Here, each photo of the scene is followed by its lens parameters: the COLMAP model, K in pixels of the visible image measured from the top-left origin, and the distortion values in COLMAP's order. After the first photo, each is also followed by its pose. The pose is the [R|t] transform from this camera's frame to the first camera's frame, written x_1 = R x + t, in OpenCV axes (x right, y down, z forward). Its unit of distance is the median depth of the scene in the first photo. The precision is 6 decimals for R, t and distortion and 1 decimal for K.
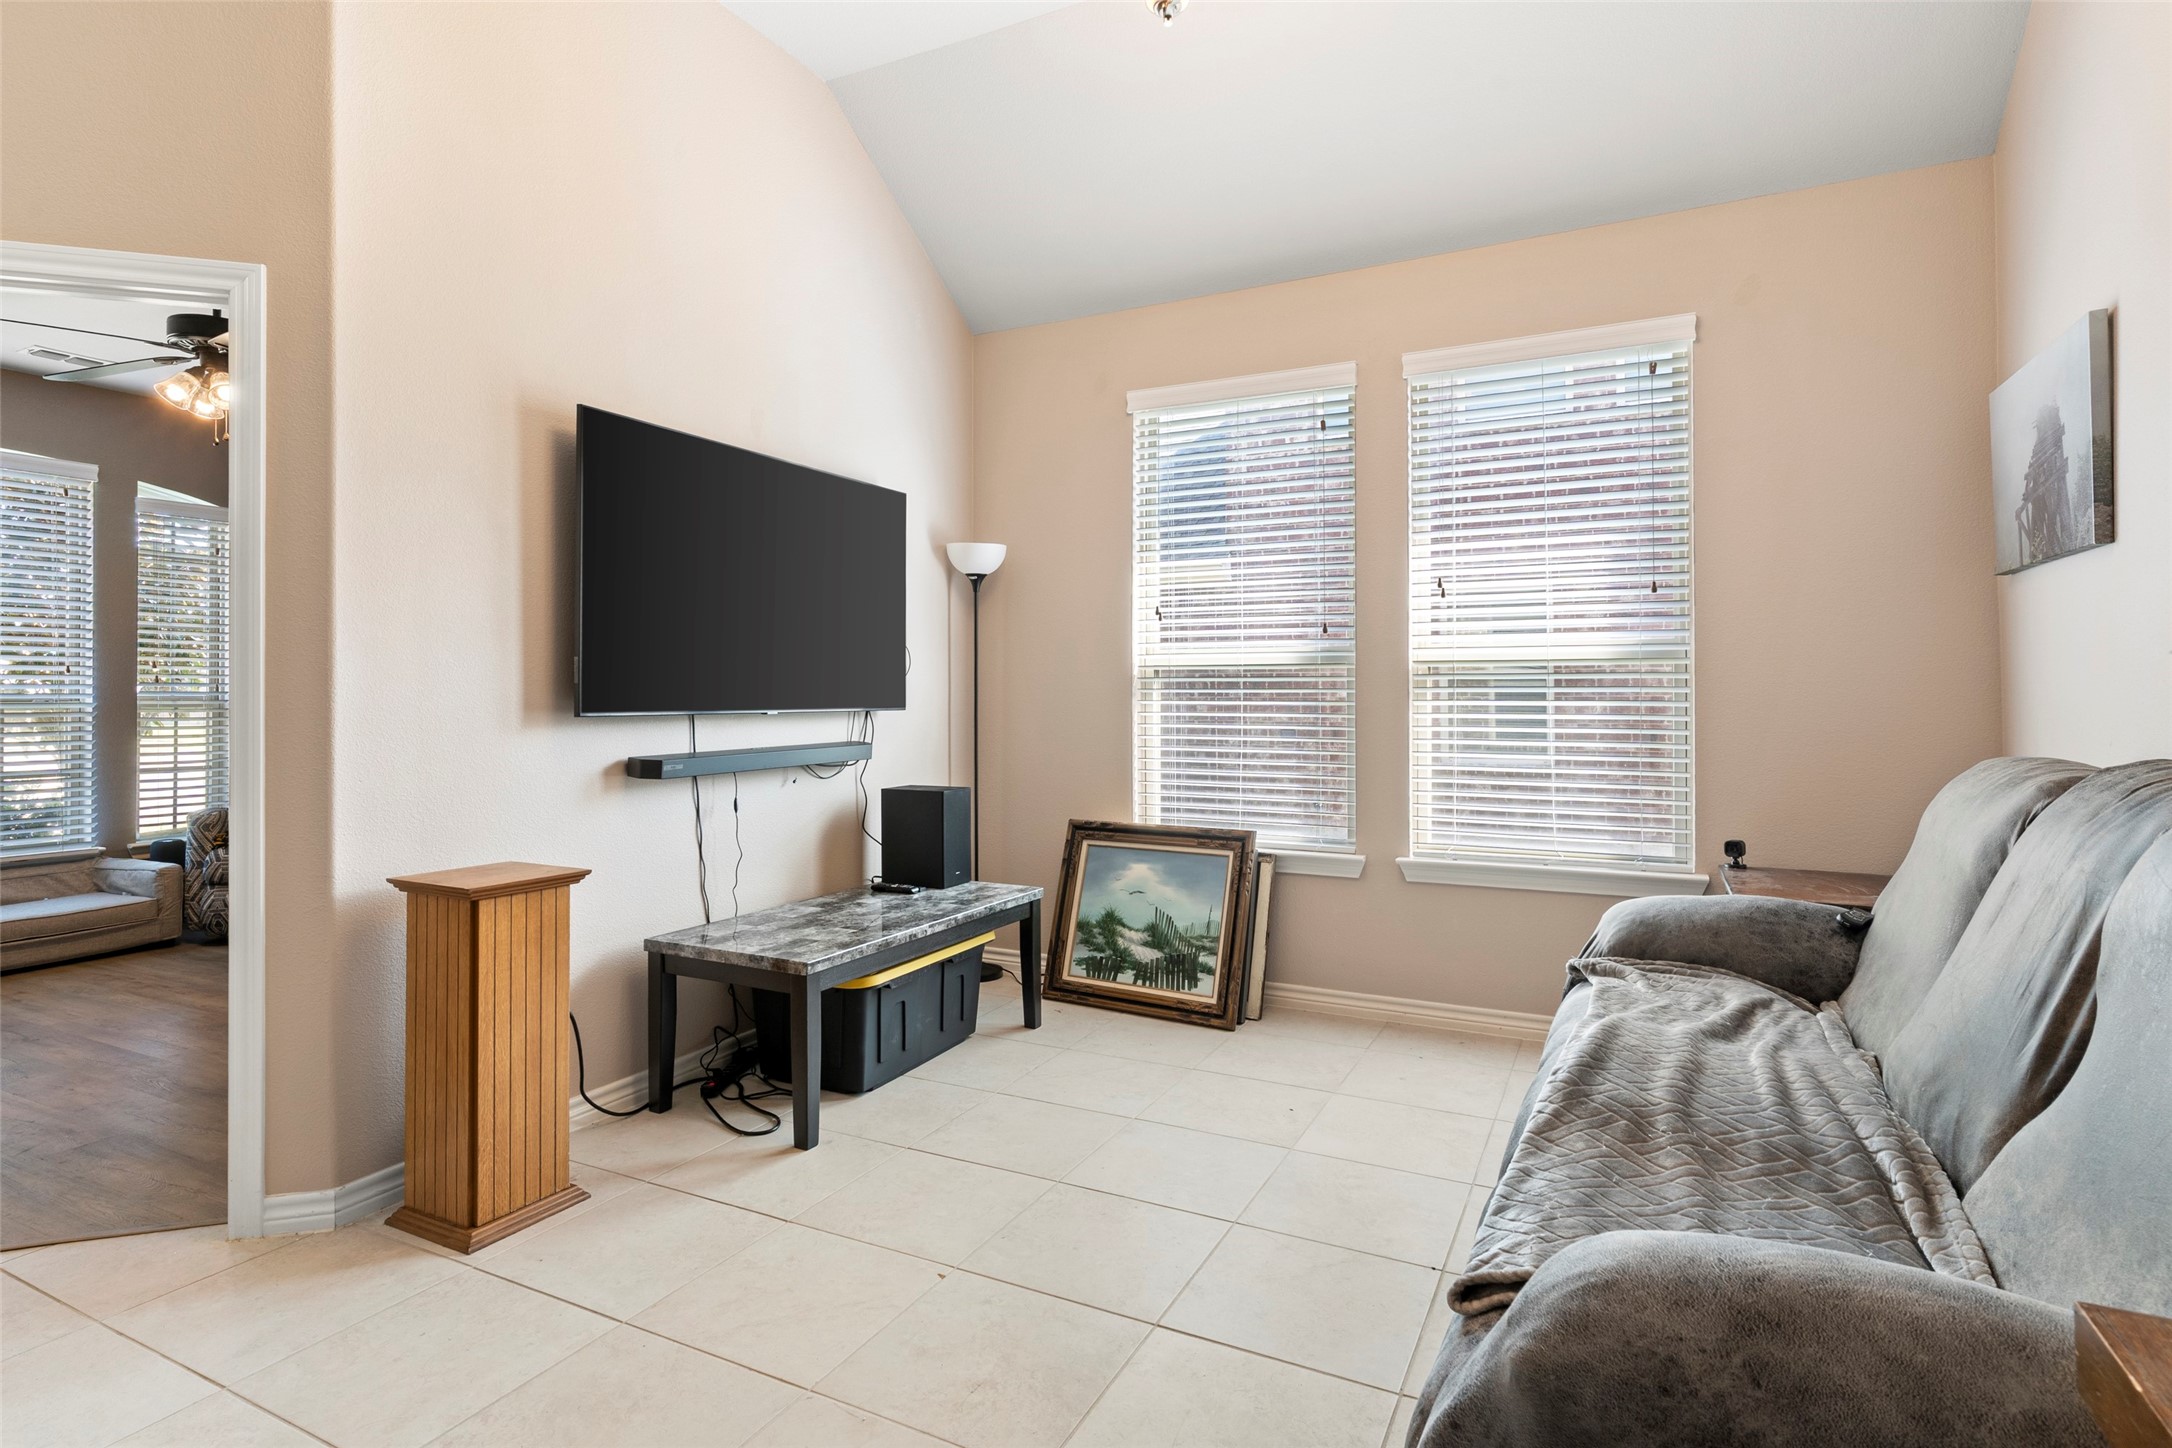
lens RADIAL K [[1082.9, 0, 1073.0], [0, 1082.9, 681.8], [0, 0, 1]] dist [-0.001334, 0.001777]
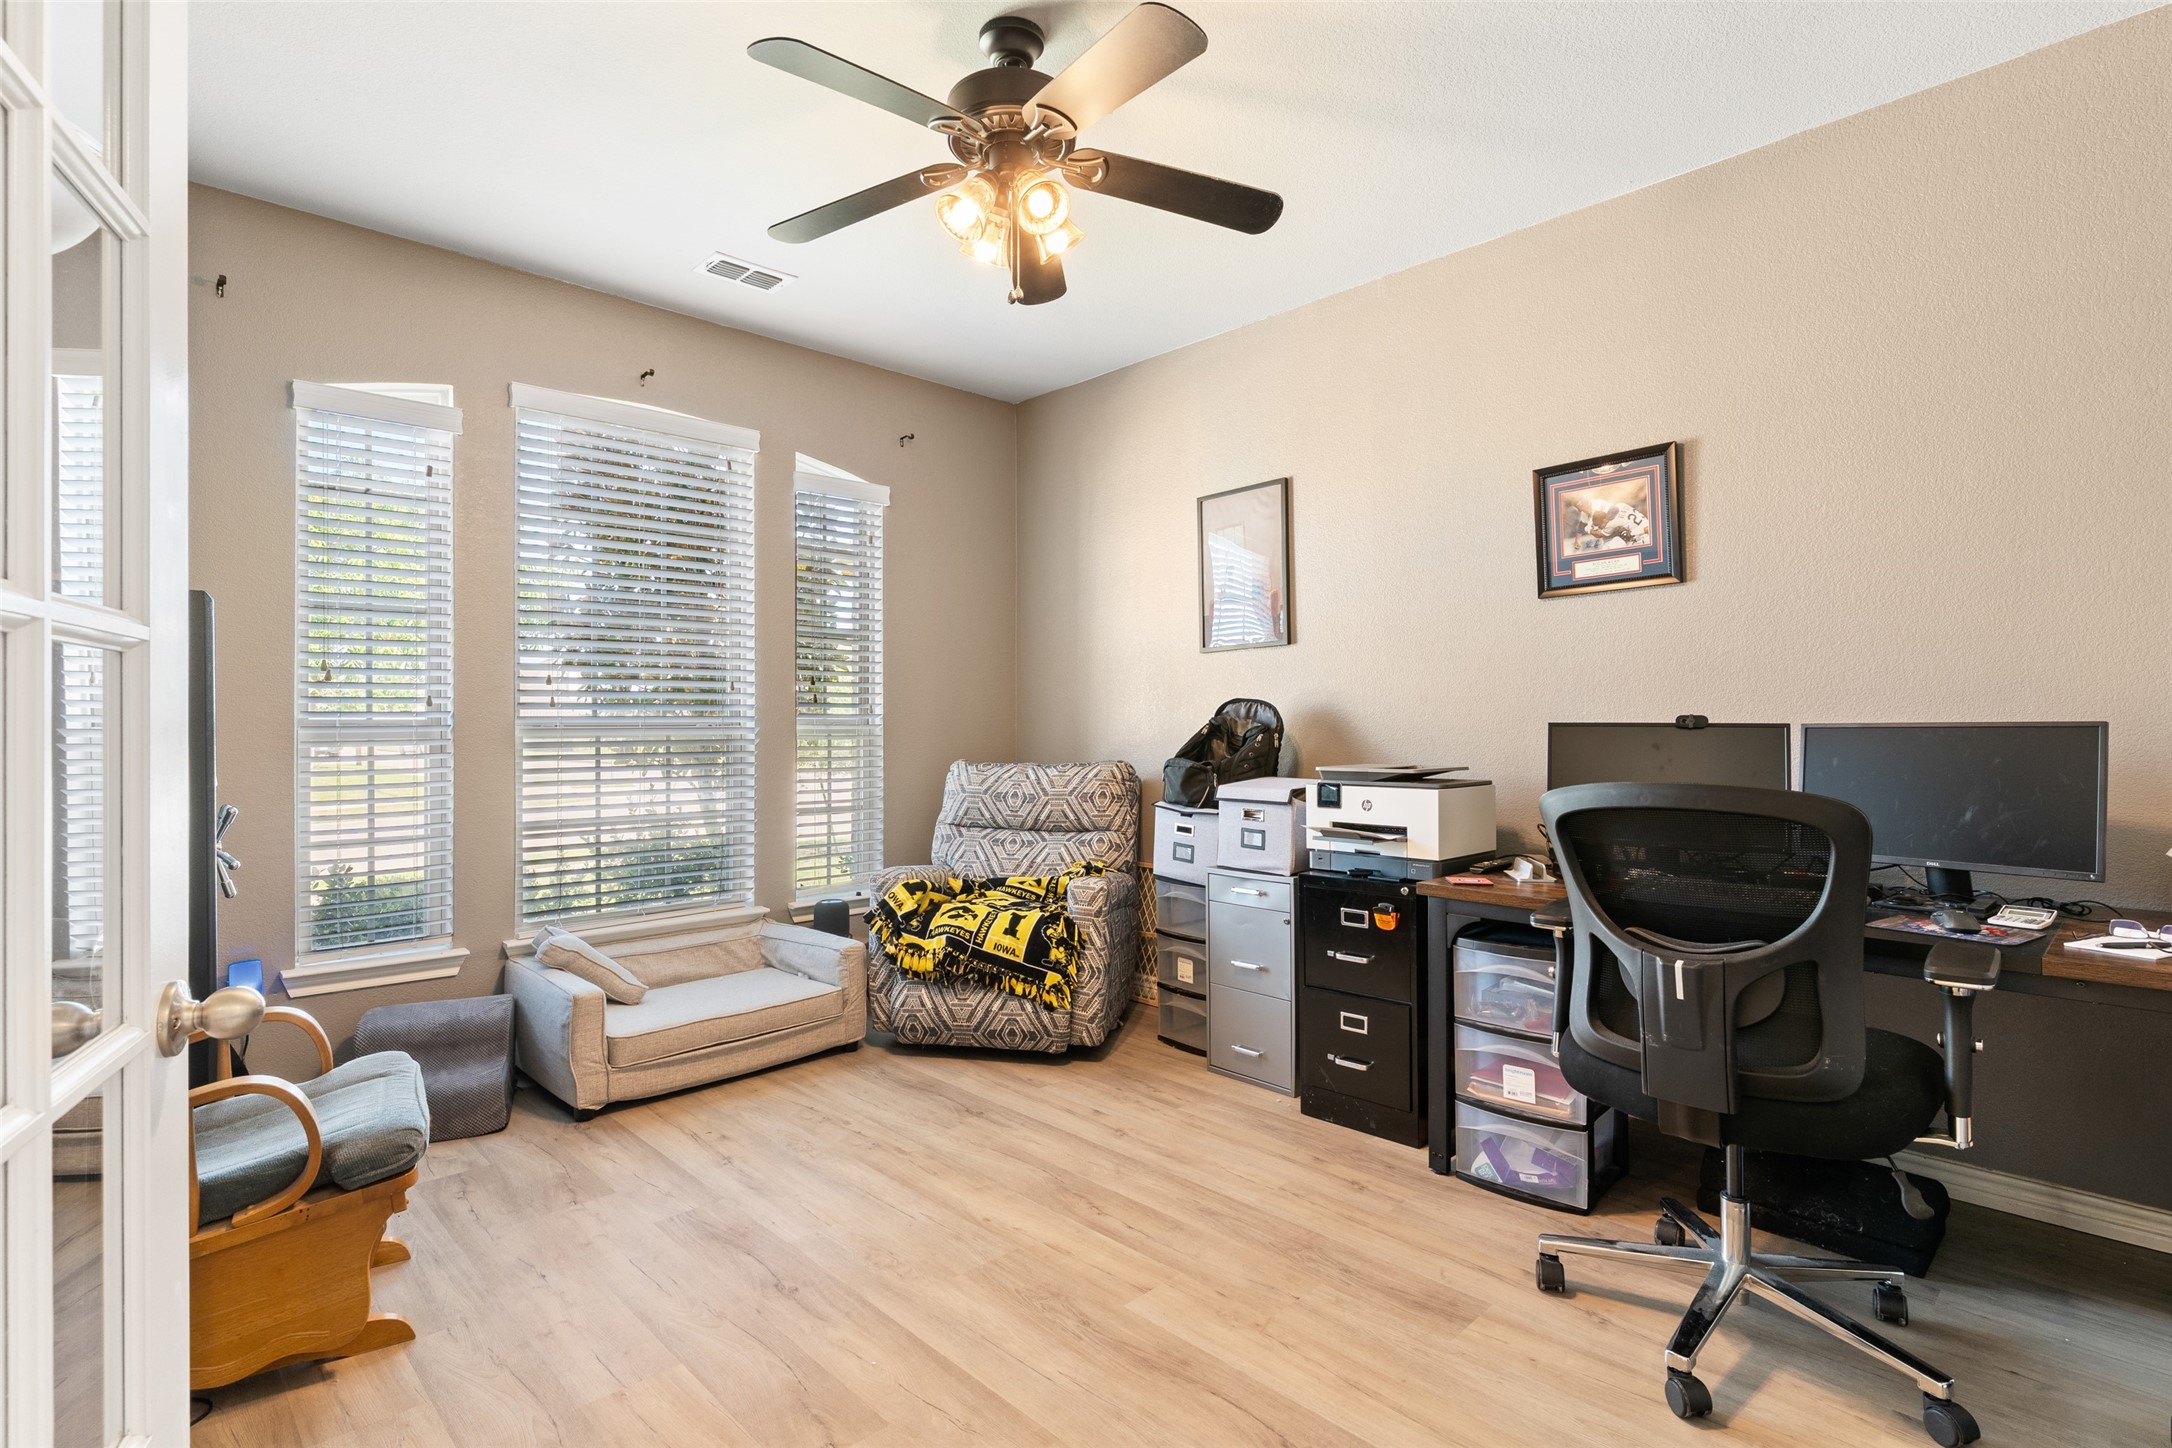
lens RADIAL K [[1044.4, 0, 1083.6], [0, 1044.4, 722.6], [0, 0, 1]] dist [0.005074, 0.000676]
pose [[0.943247, -0.001012, -0.332092, -0.351391], [-0.000006, 0.999995, -0.003066, 0.015768], [0.332093, 0.002894, 0.943242, 0.294344]]
